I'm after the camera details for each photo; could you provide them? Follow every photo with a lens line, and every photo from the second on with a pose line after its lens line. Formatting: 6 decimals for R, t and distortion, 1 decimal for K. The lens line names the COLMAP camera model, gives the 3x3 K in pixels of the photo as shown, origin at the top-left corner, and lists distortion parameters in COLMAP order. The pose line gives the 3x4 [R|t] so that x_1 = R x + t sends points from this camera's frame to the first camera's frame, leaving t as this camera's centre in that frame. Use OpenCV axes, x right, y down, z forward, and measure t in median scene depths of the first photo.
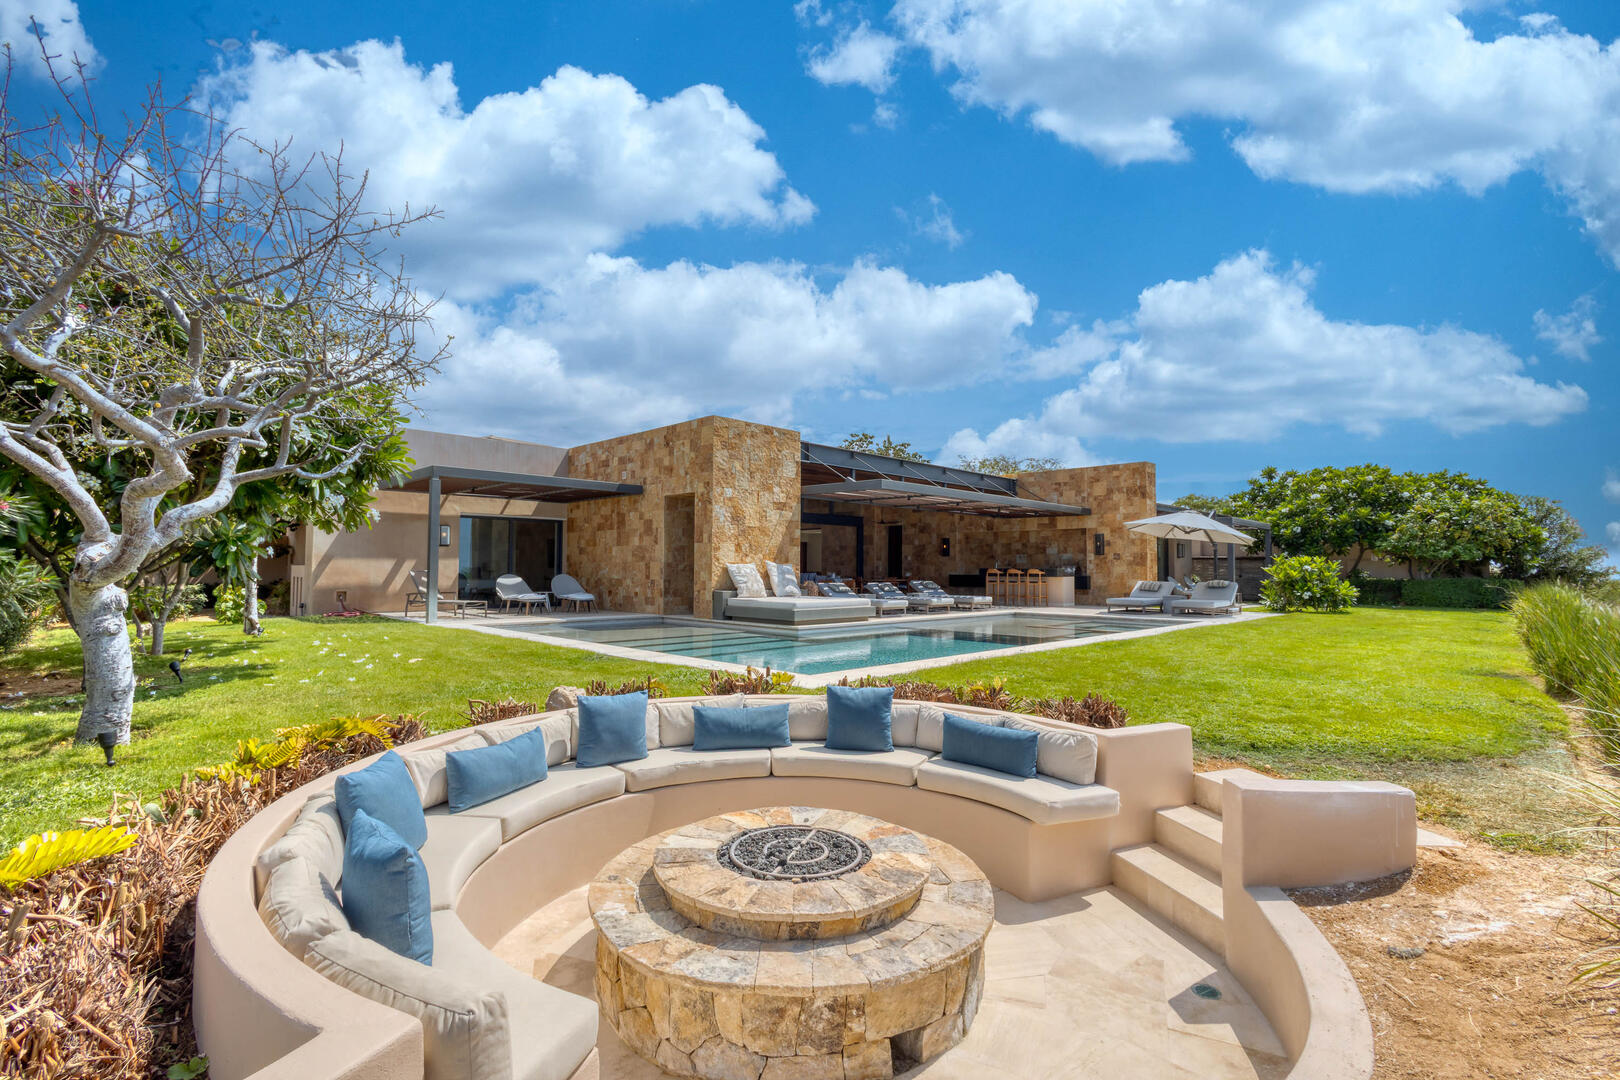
lens RADIAL K [[739.7, 0, 803.0], [0, 739.7, 543.8], [0, 0, 1]] dist [0.013366, -0.004357]
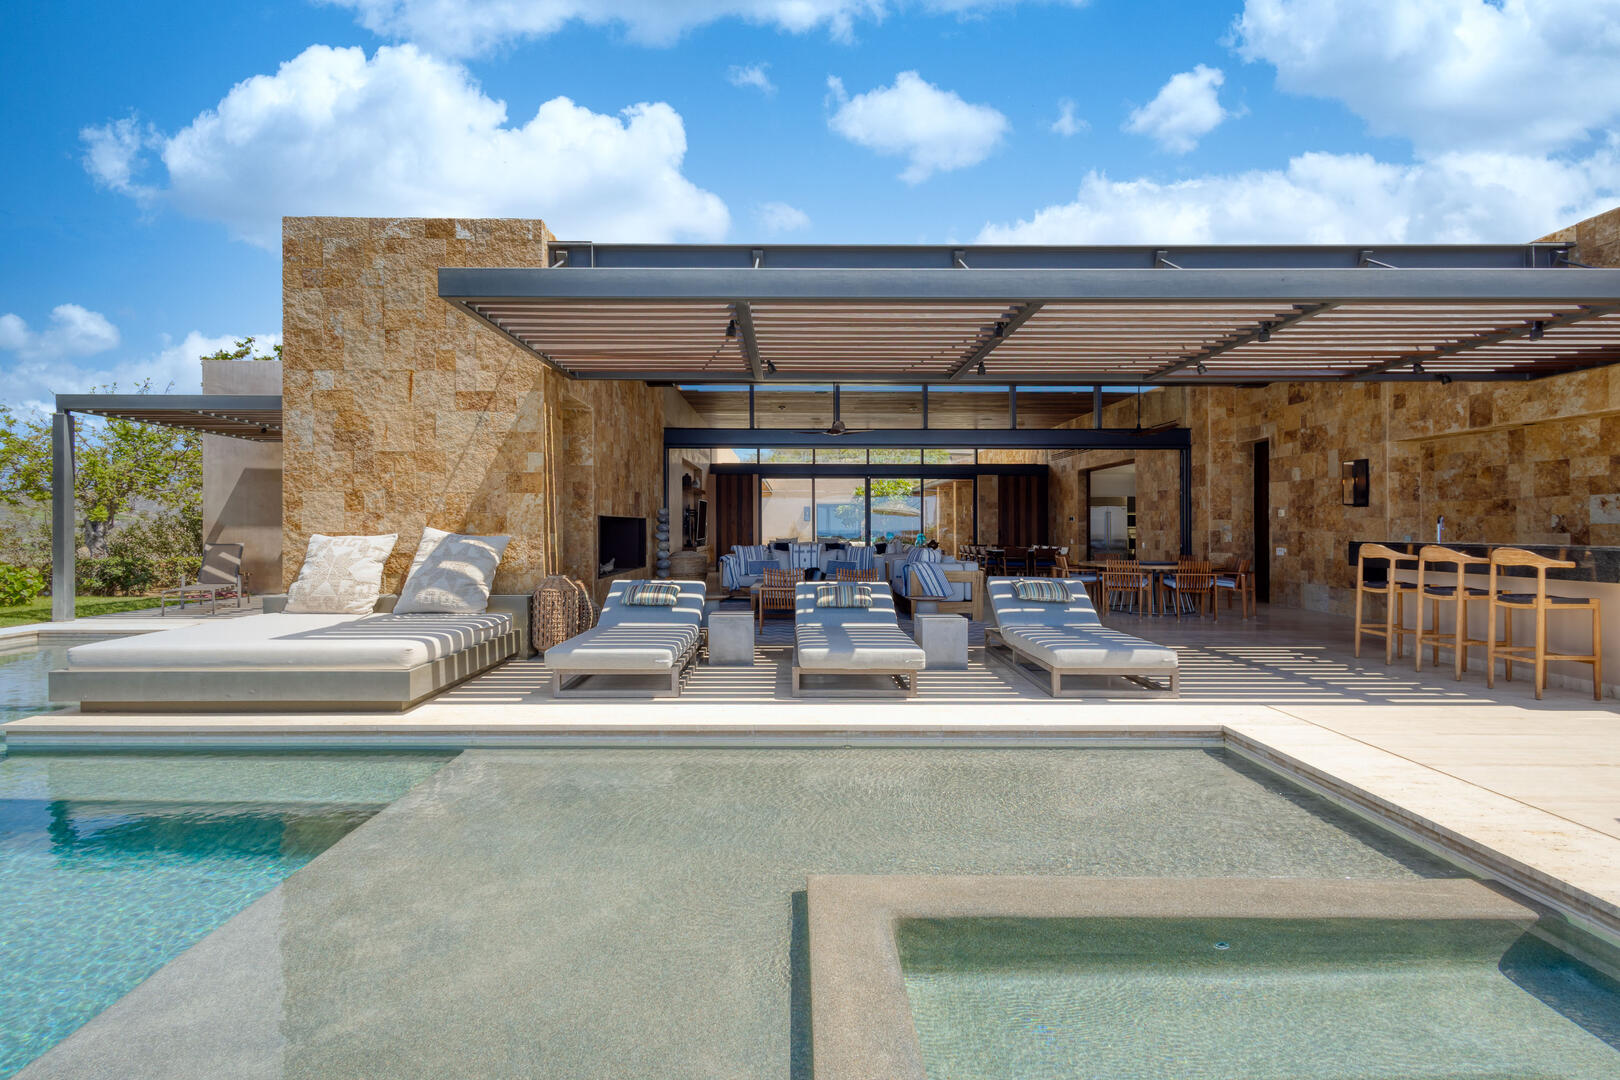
lens RADIAL K [[739.7, 0, 789.6], [0, 739.7, 537.3], [0, 0, 1]] dist [0.013366, -0.004357]
pose [[0.709018, 0.004229, -0.705178, 0.367369], [0.026619, 0.999109, 0.032756, 0.017533], [0.704688, -0.041996, 0.708273, 0.742676]]
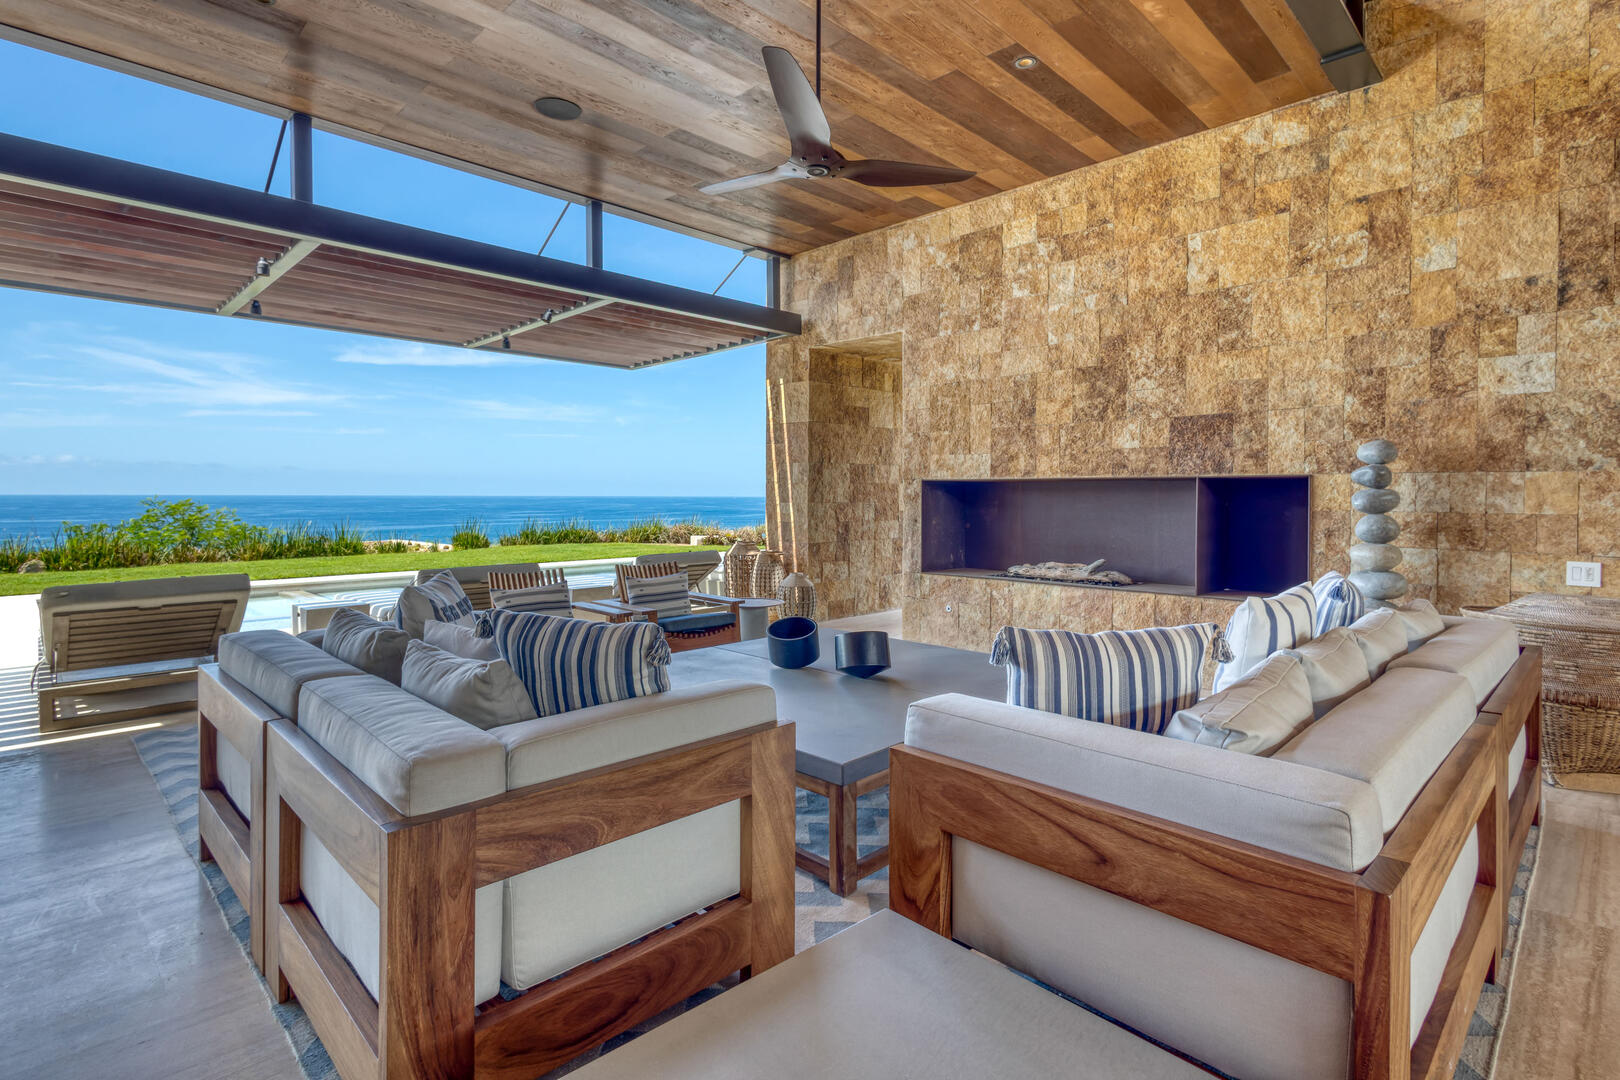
lens RADIAL K [[799.0, 0, 822.3], [0, 799.0, 501.6], [0, 0, 1]] dist [0.009706, -0.001164]
pose [[-0.999784, -0.010736, -0.017810, -0.026705], [-0.010295, 0.999642, -0.024697, 0.035321], [0.018068, -0.024508, -0.999536, 1.374802]]
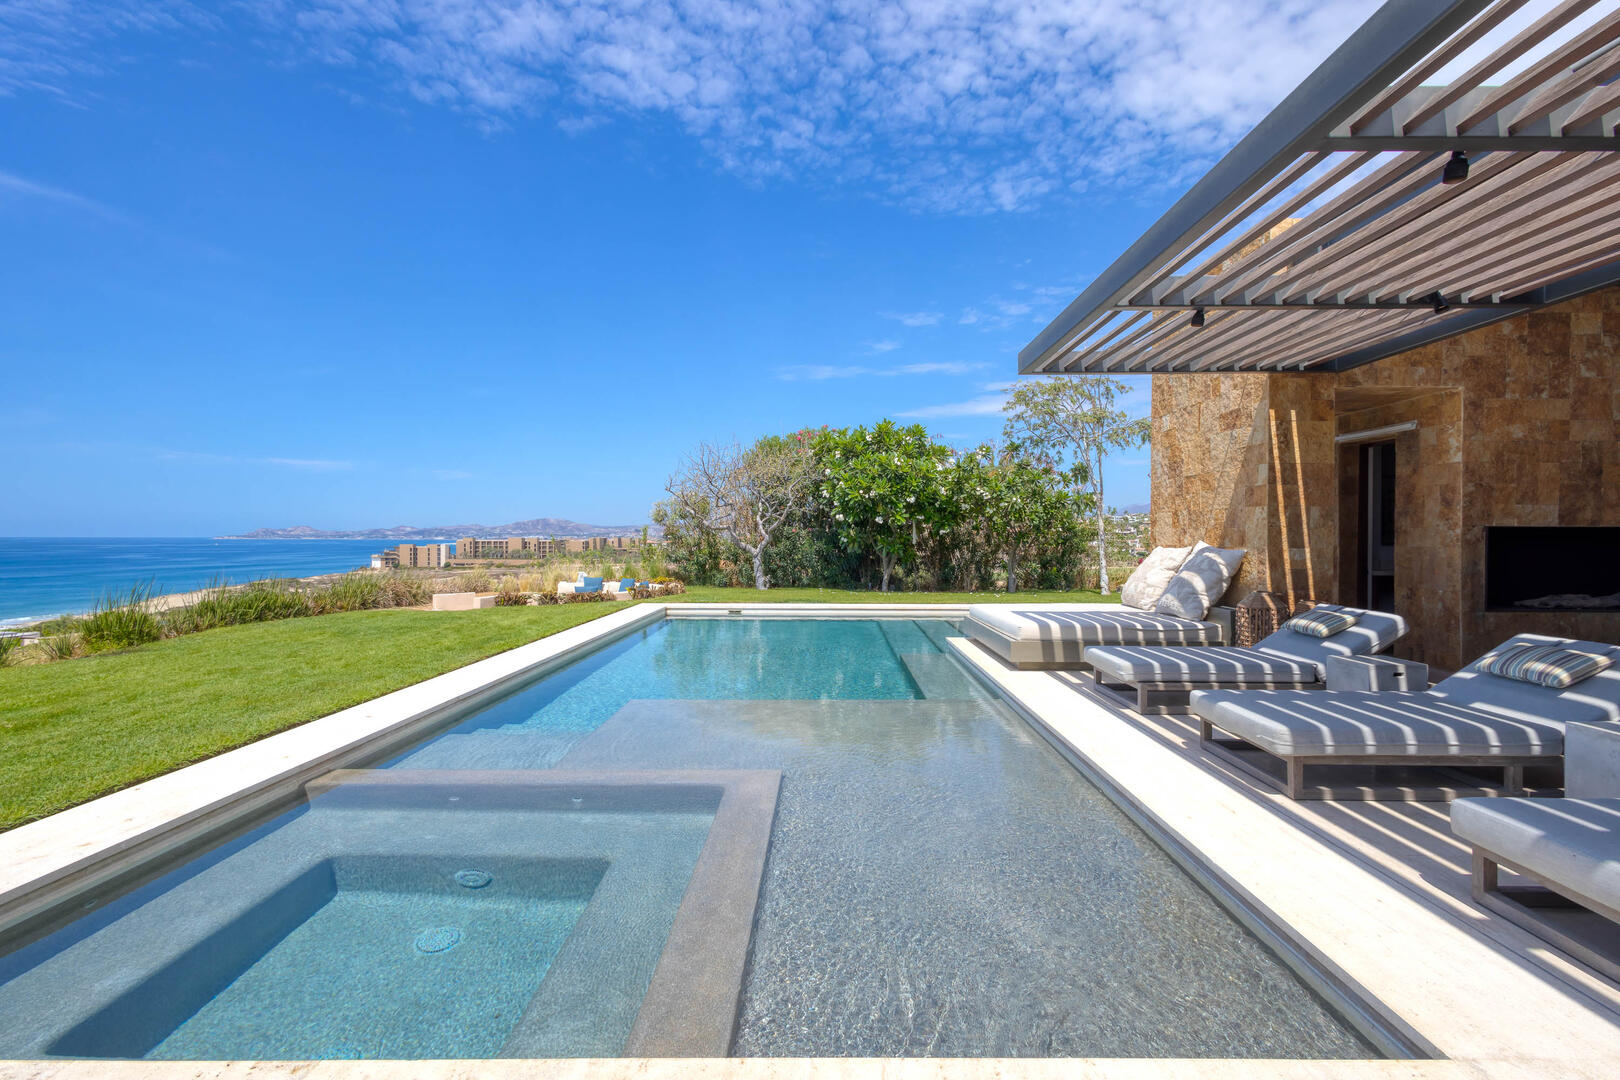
lens RADIAL K [[739.7, 0, 830.6], [0, 739.7, 538.5], [0, 0, 1]] dist [0.013366, -0.004357]
pose [[-0.696868, -0.006837, -0.717167, 0.419459], [0.016391, 0.999542, -0.025456, 0.025972], [0.717012, -0.029494, -0.696437, 1.032737]]
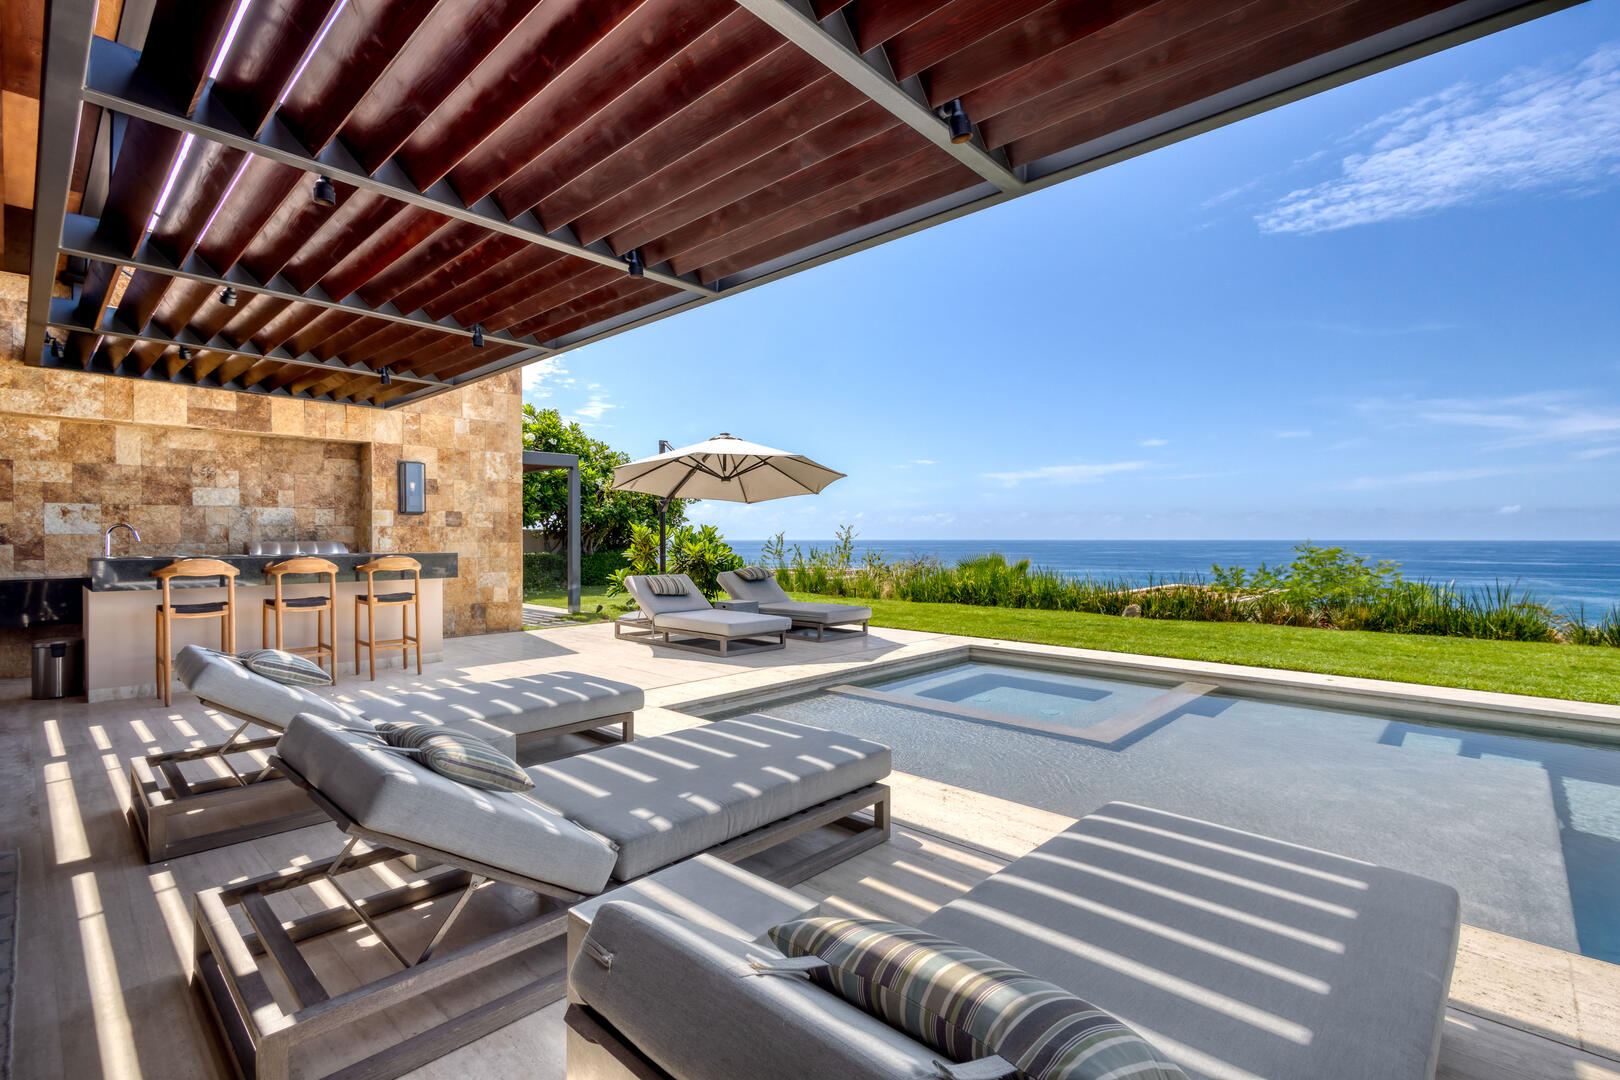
lens RADIAL K [[739.7, 0, 813.7], [0, 739.7, 537.0], [0, 0, 1]] dist [0.013366, -0.004357]
pose [[-0.042368, -0.005262, 0.999088, -0.007739], [-0.033531, 0.999430, 0.003842, 0.022365], [-0.998539, -0.033337, -0.042521, 0.976803]]
